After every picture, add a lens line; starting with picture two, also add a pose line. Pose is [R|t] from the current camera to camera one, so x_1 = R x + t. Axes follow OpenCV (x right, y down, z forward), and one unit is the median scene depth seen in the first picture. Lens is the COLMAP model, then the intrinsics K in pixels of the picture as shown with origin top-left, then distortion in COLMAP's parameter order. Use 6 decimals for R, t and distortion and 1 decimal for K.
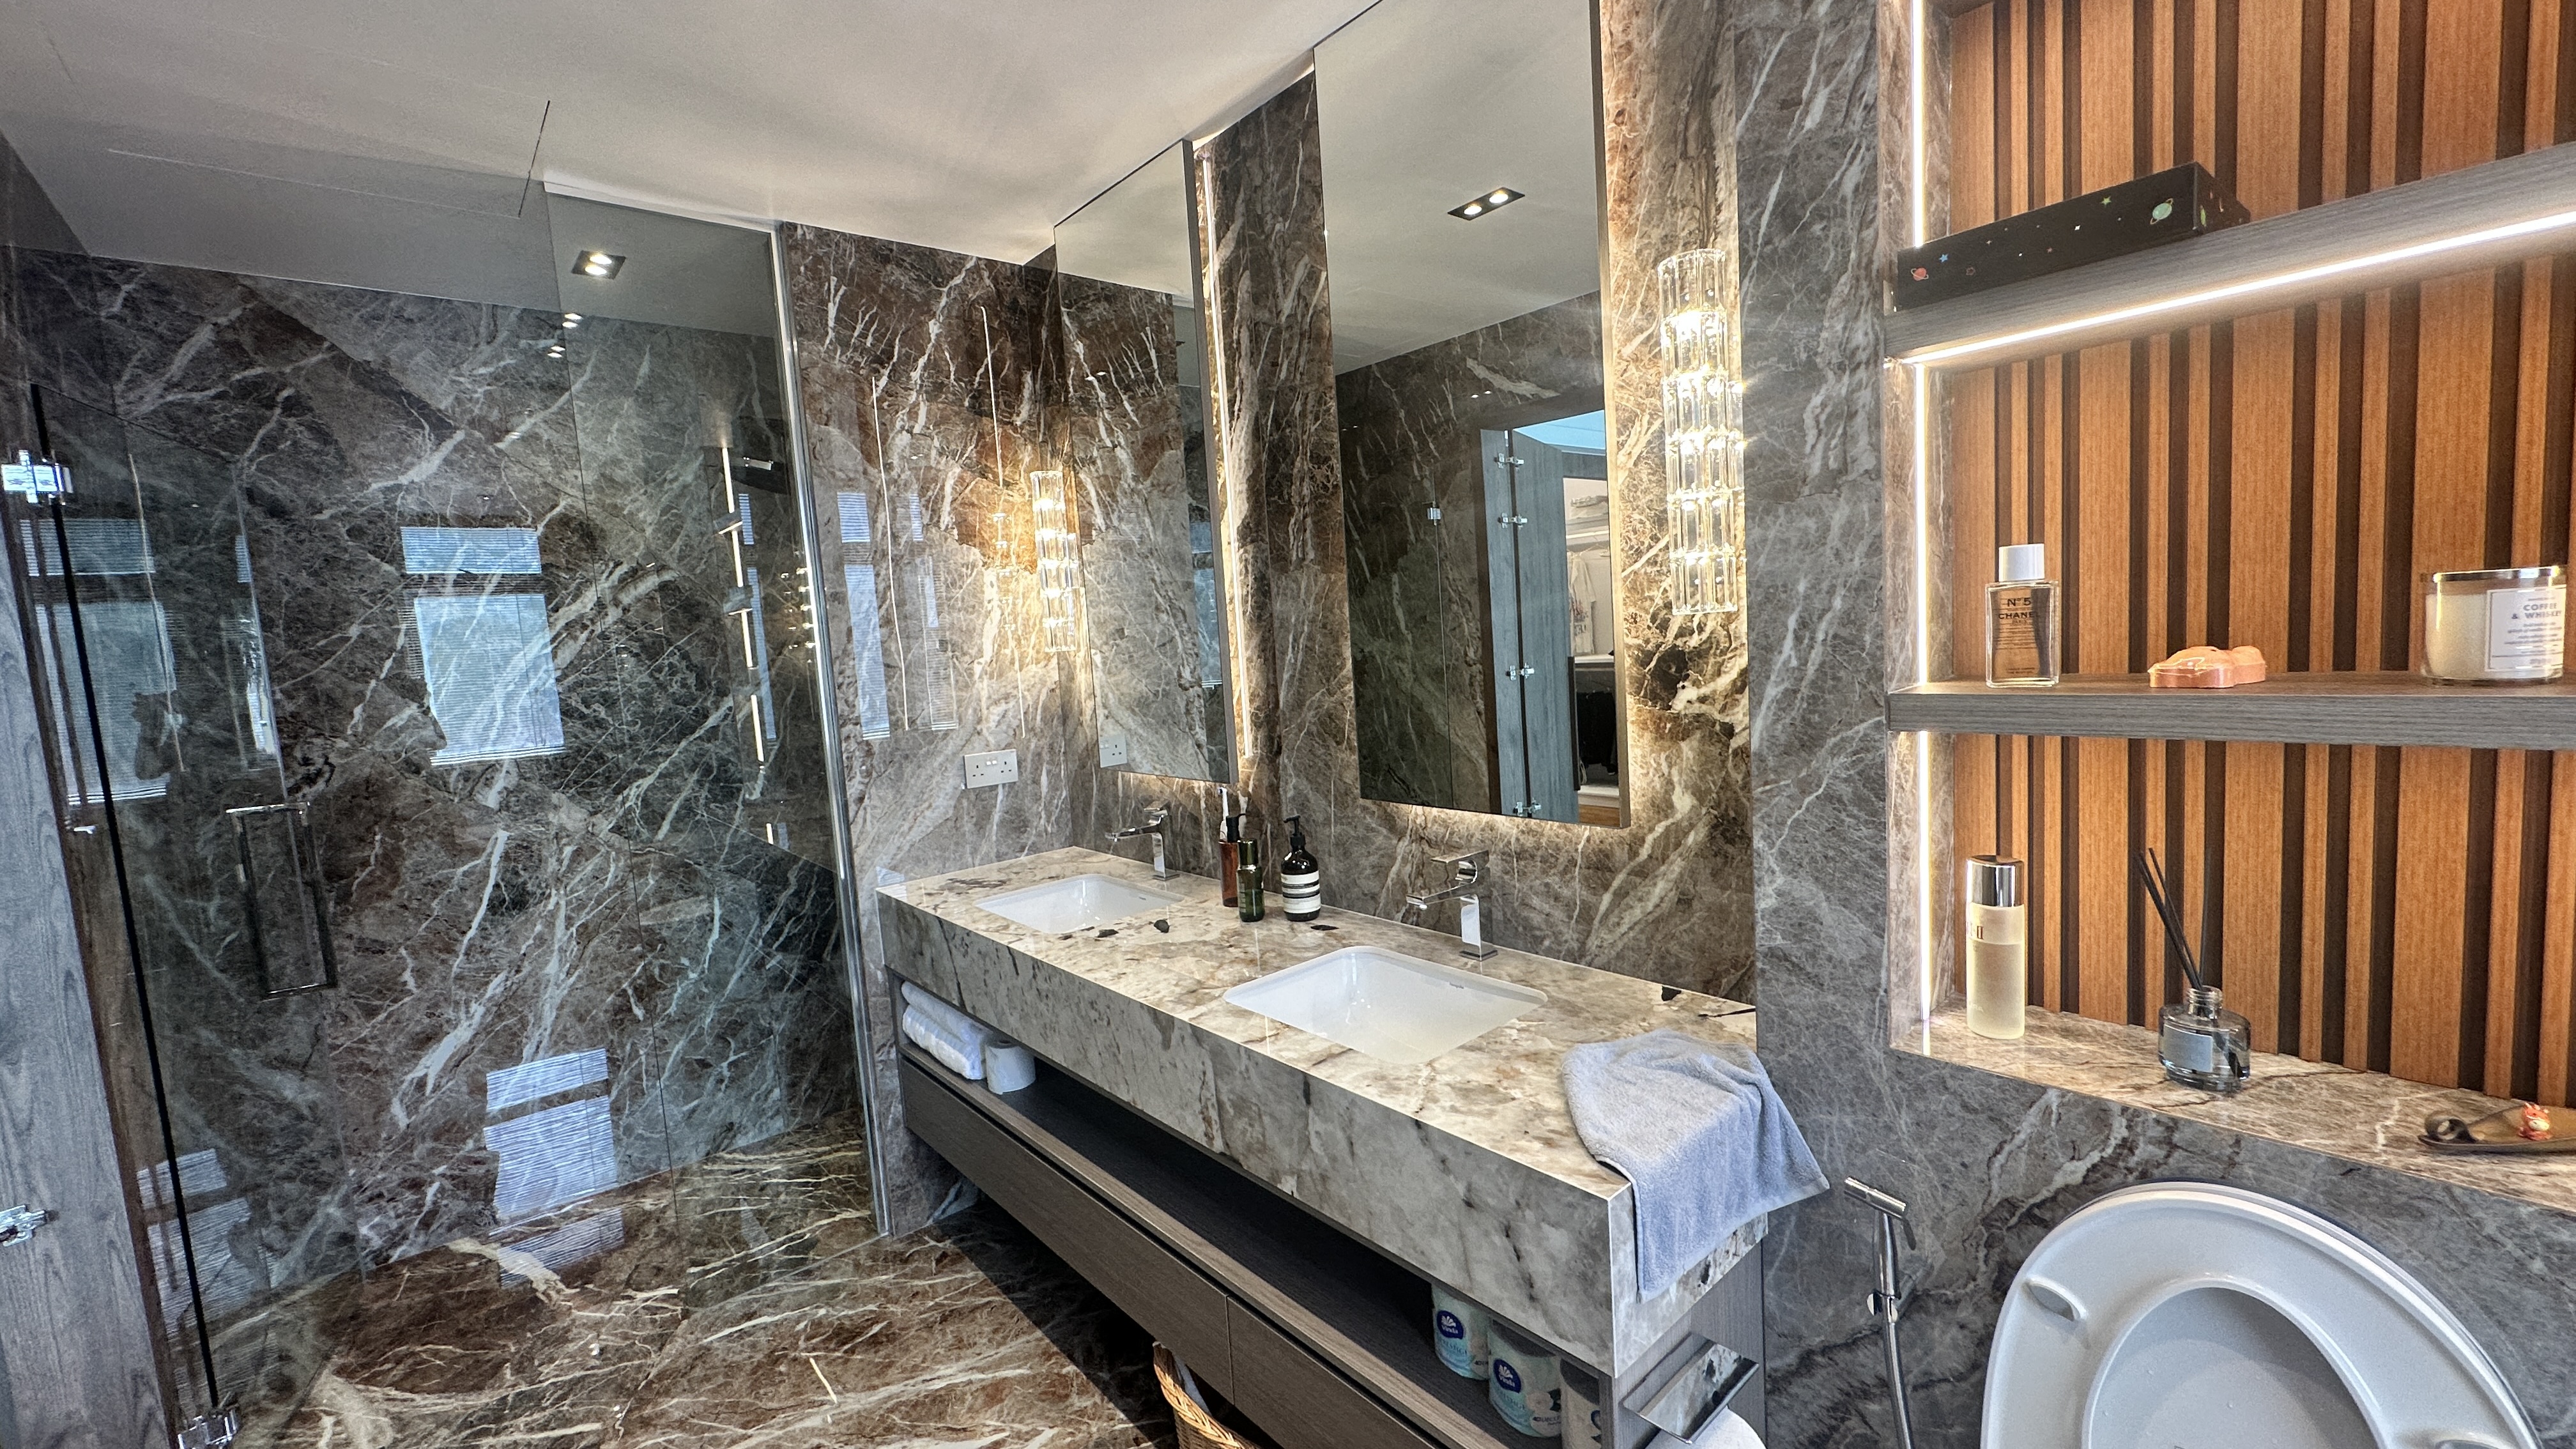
lens RADIAL K [[1038.6, 0, 1288.0], [0, 1038.6, 724.5], [0, 0, 1]] dist [-0.001089, -0.000300]
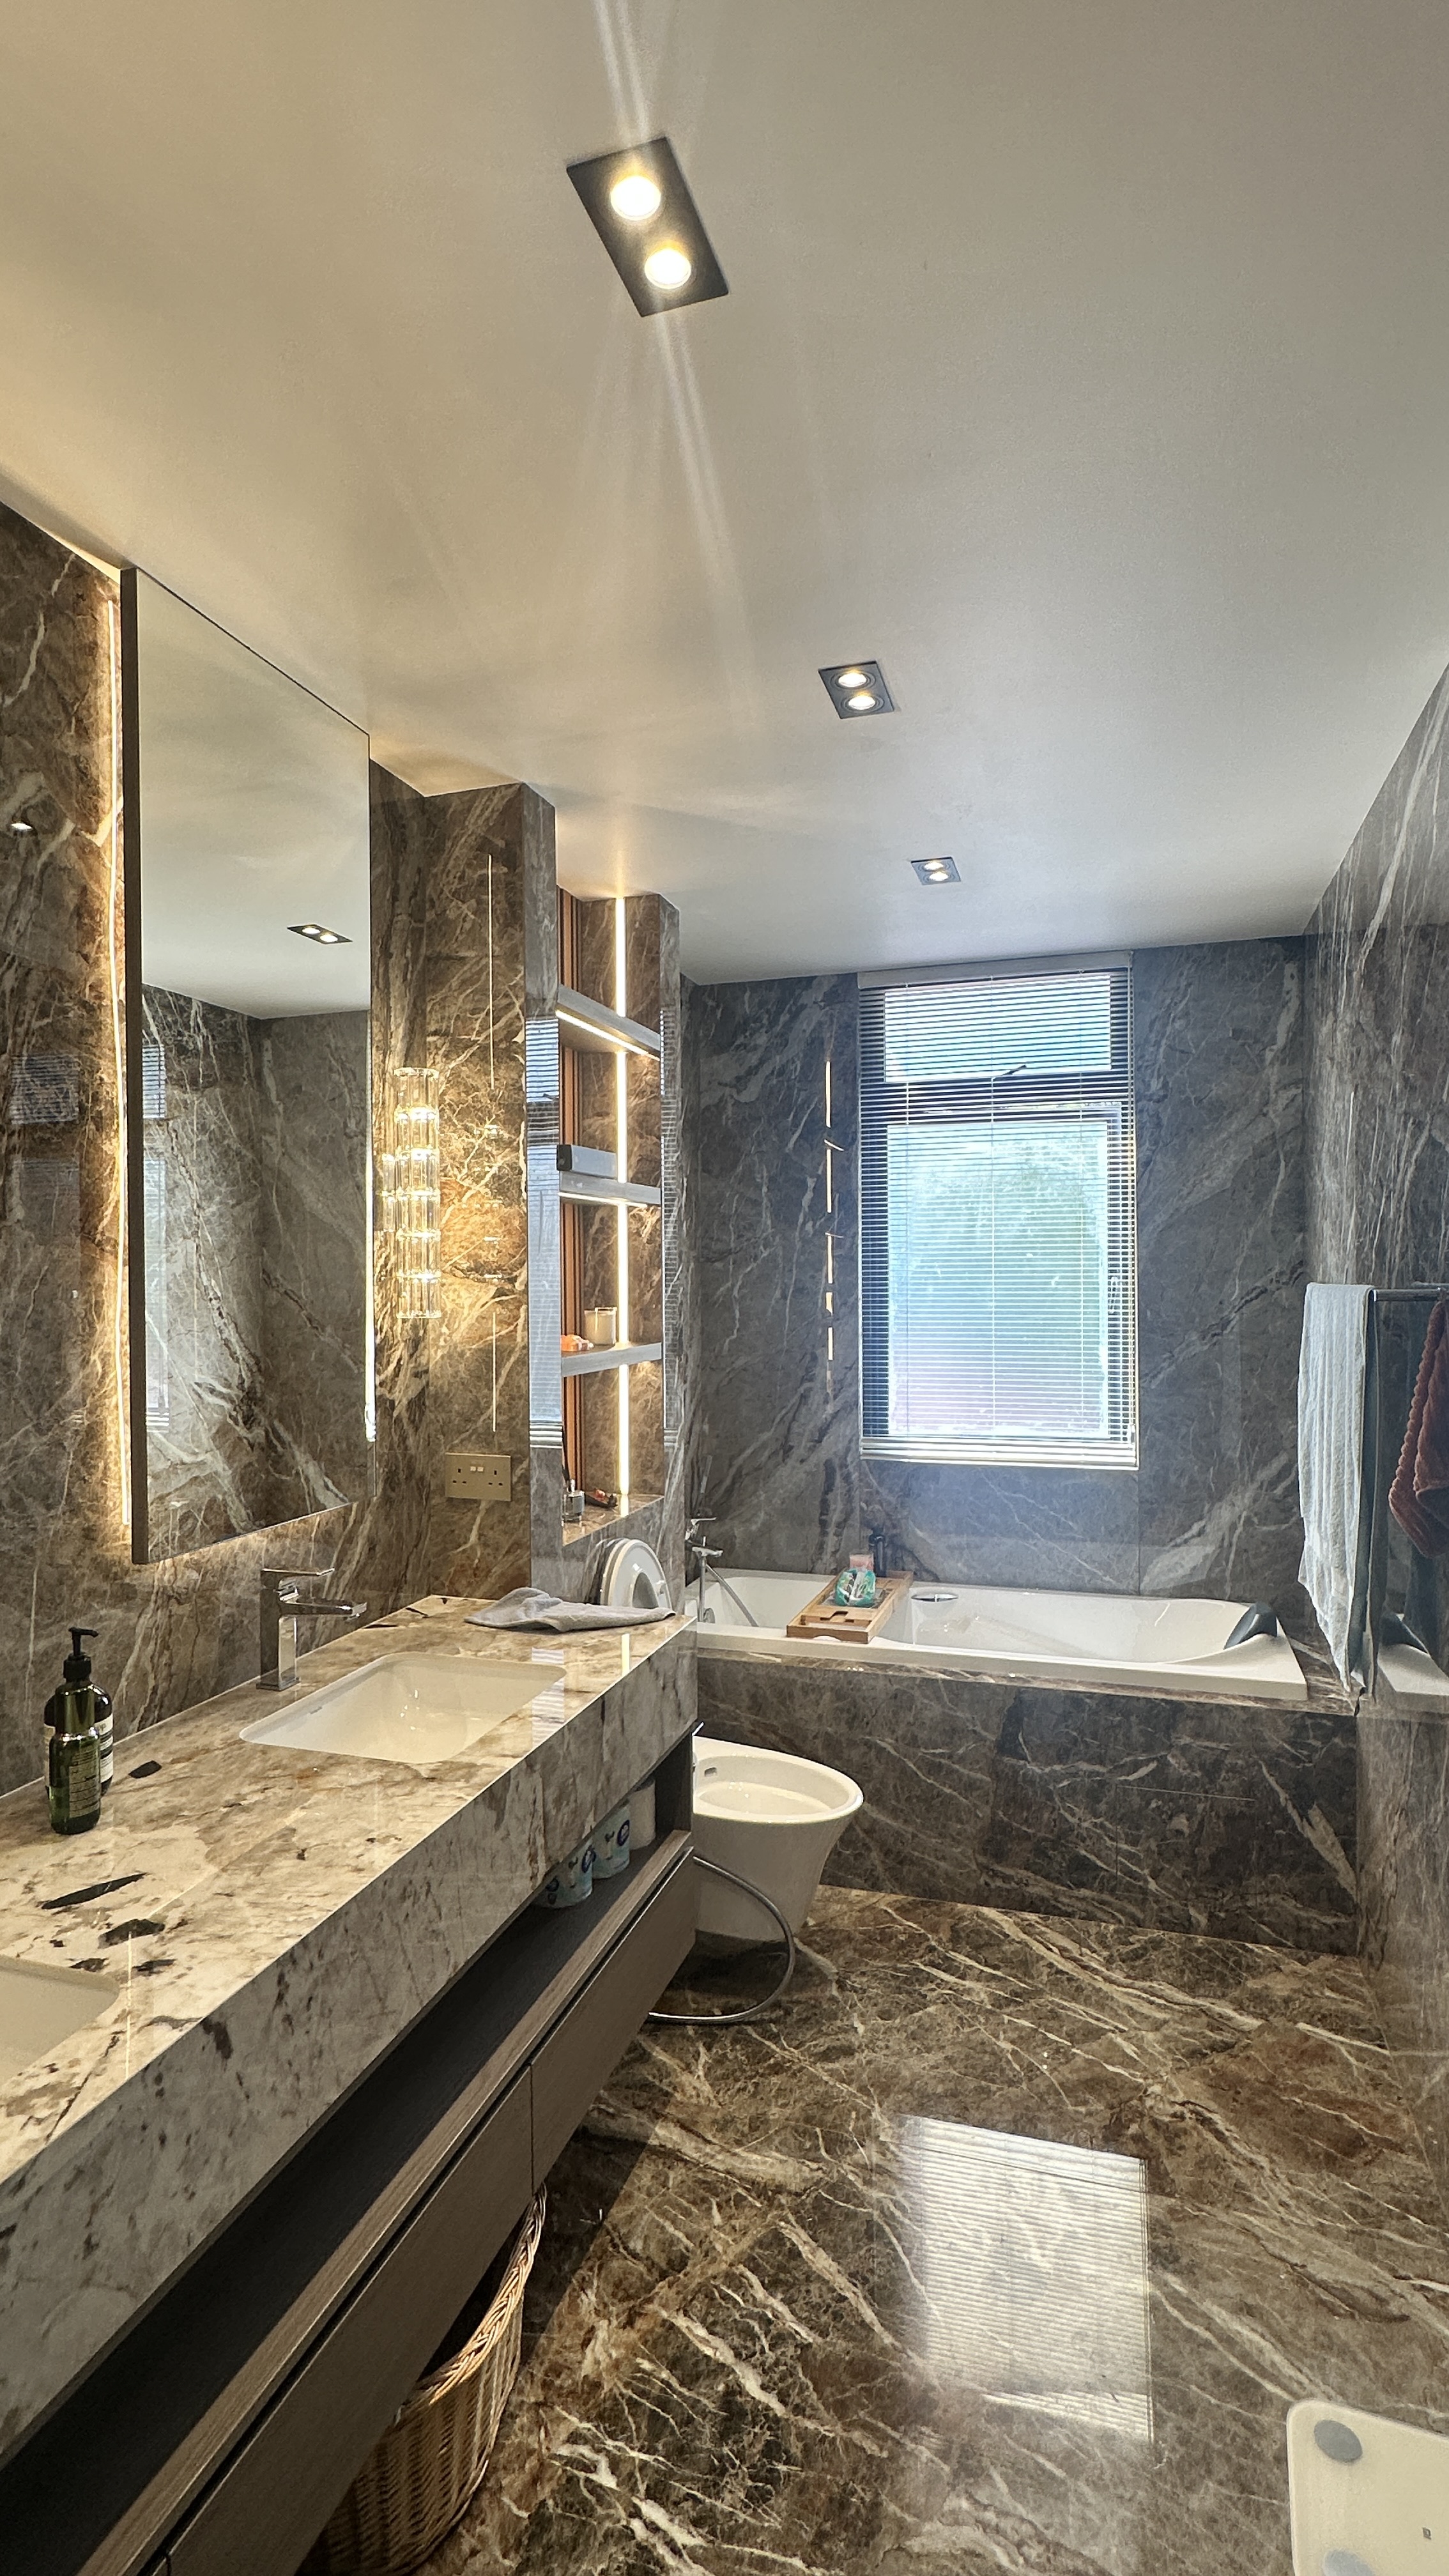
lens RADIAL K [[1242.4, 0, 724.5], [0, 1242.4, 1288.0], [0, 0, 1]] dist [-0.000191, -0.000056]
pose [[-0.523185, 0.064619, 0.849766, -1.289022], [0.123518, 0.992342, 0.000587, -0.101293], [-0.843221, 0.105268, -0.527160, 1.601291]]
